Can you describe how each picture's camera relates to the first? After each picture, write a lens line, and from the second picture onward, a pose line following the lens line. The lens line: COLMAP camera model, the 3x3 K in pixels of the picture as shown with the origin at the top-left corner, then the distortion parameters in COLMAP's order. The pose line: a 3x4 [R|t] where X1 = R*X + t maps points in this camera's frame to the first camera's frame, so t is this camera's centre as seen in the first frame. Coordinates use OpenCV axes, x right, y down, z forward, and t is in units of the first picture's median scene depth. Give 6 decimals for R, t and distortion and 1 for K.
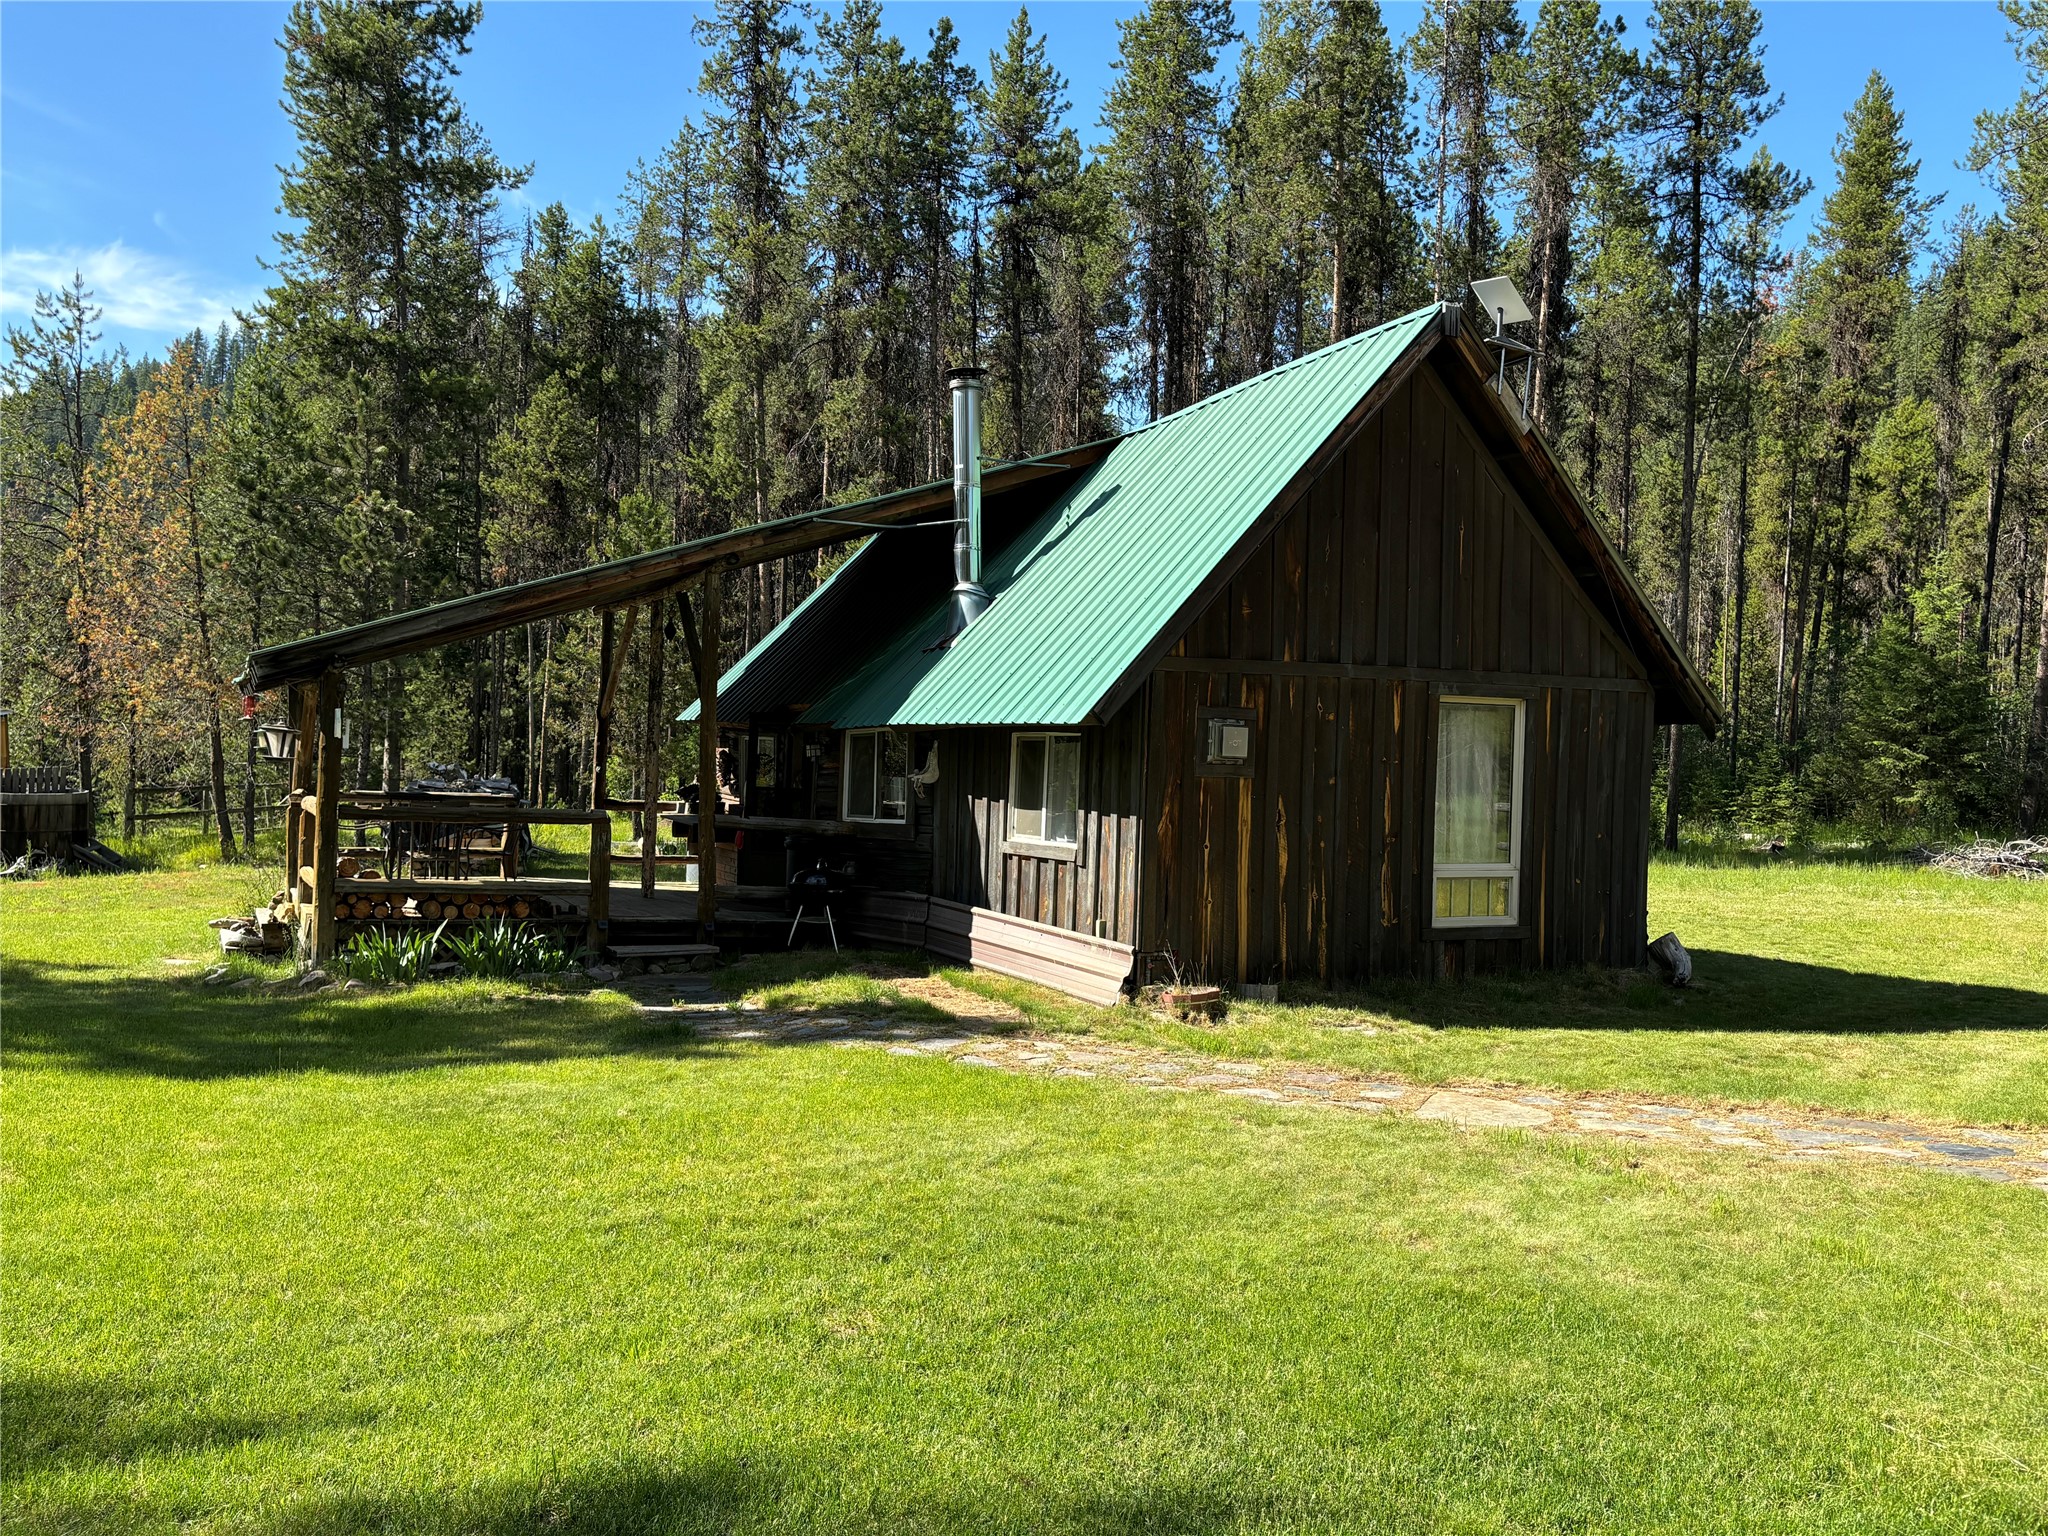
lens RADIAL K [[1666.5, 0, 1024.0], [0, 1666.5, 768.0], [0, 0, 1]] dist [0.056840, -0.002169]
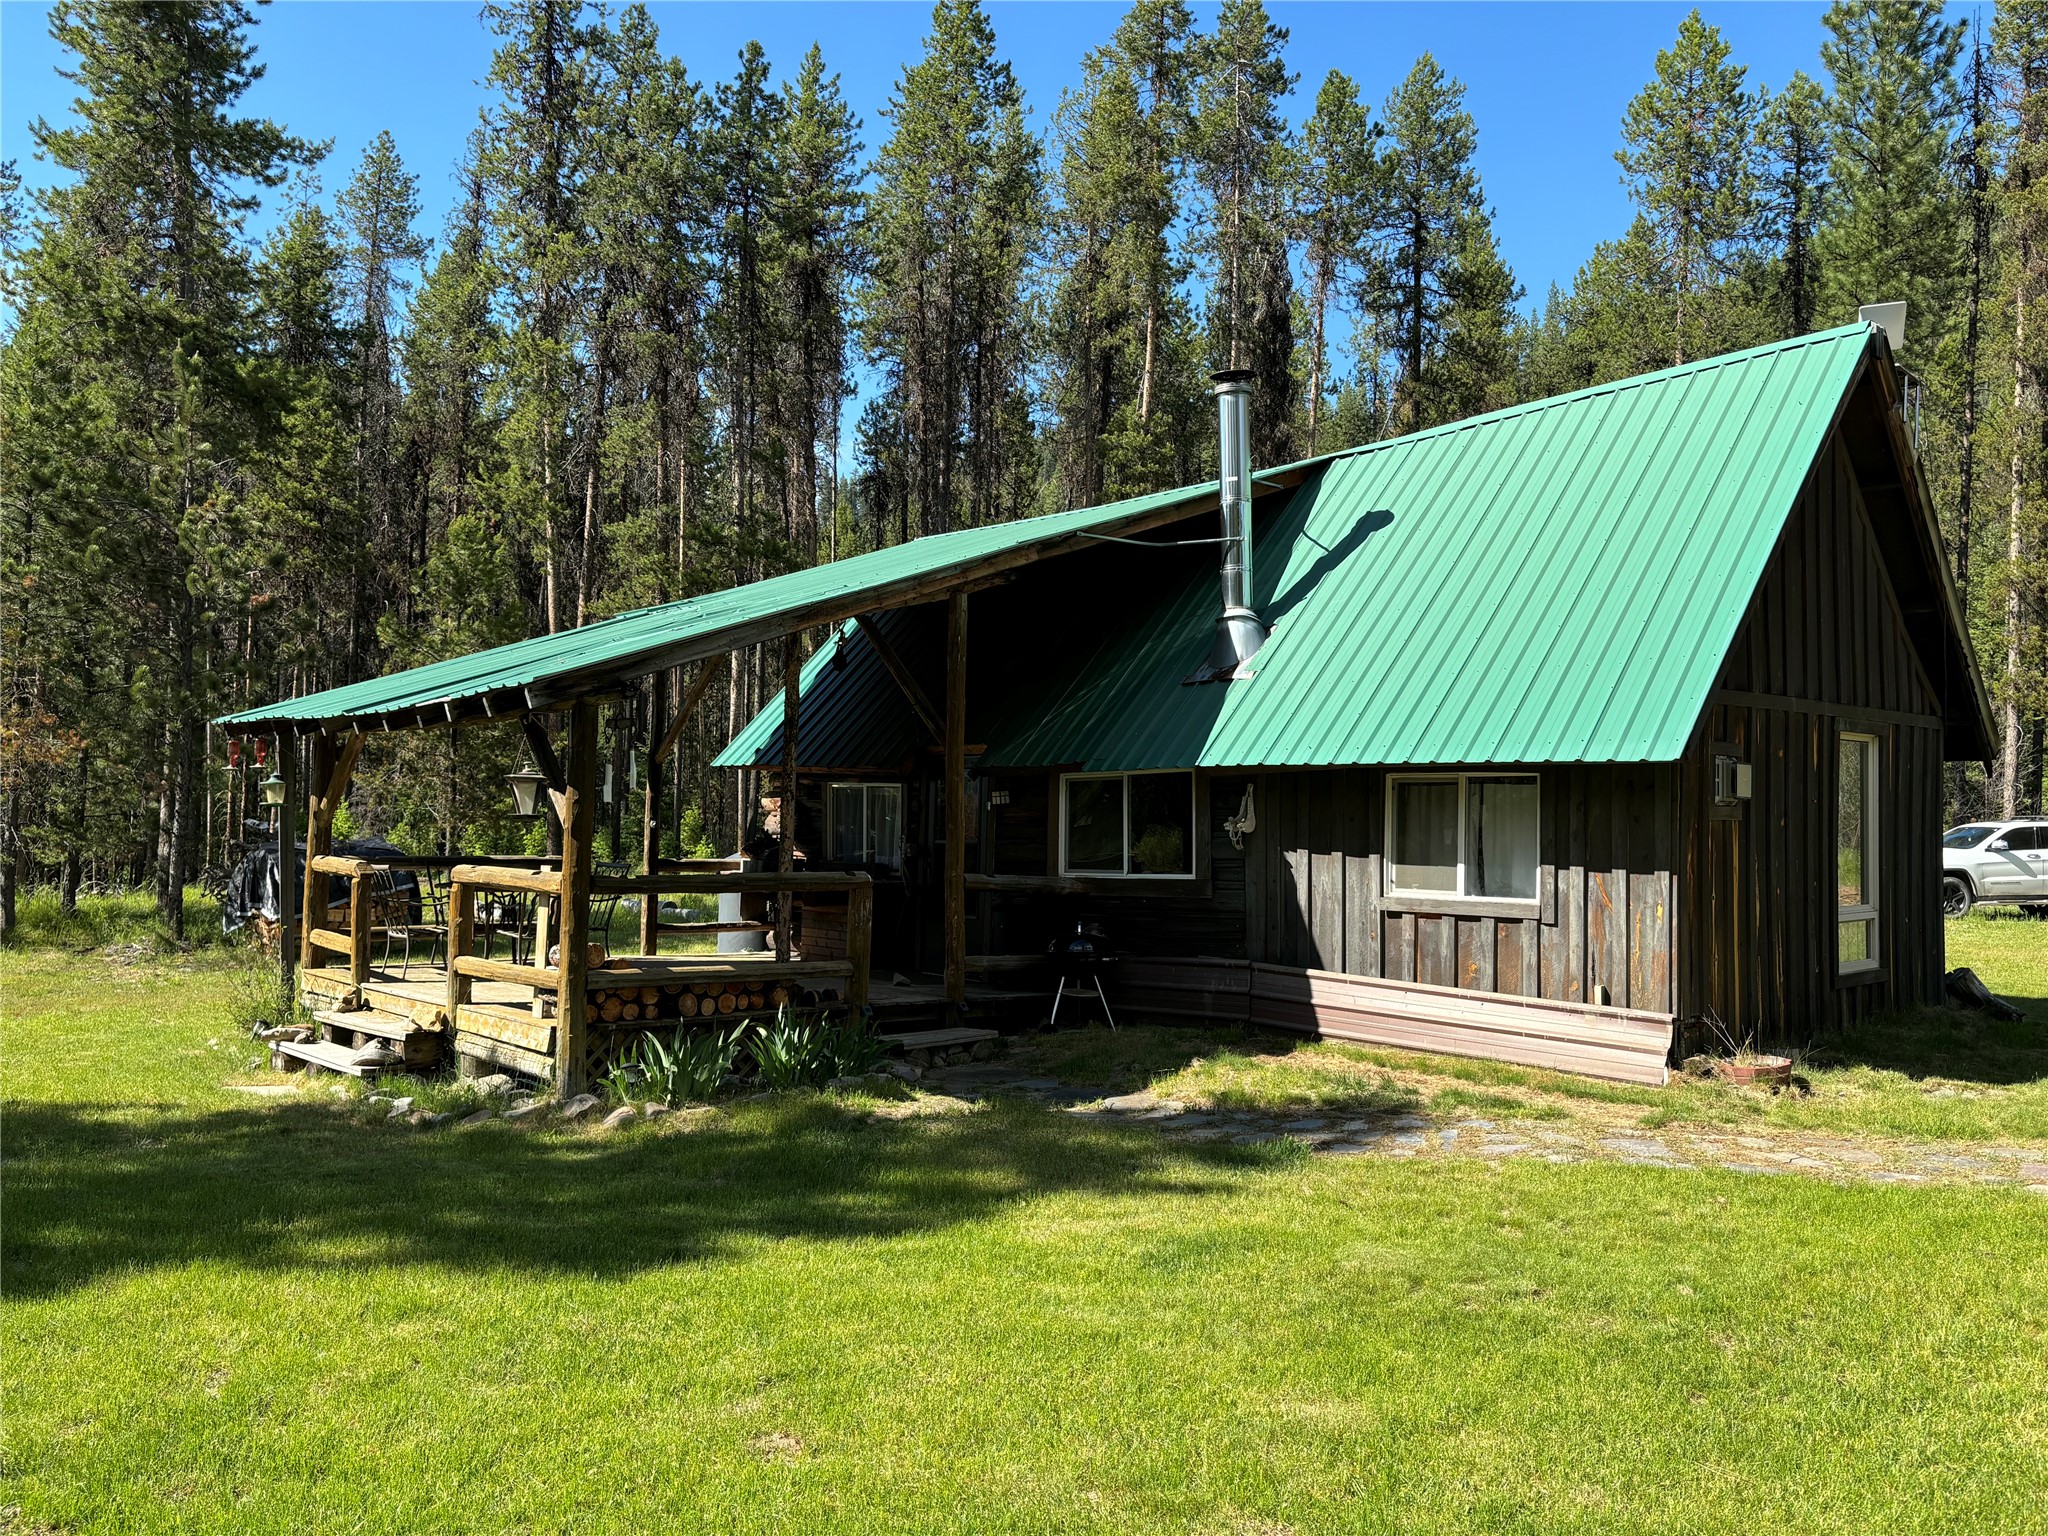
lens RADIAL K [[1555.1, 0, 1024.0], [0, 1555.1, 768.0], [0, 0, 1]] dist [0.037901, 0.005686]
pose [[0.957169, -0.008723, 0.289400, -0.389708], [0.015521, 0.999655, -0.021205, -0.008985], [-0.289115, 0.024789, 0.956973, 0.232666]]
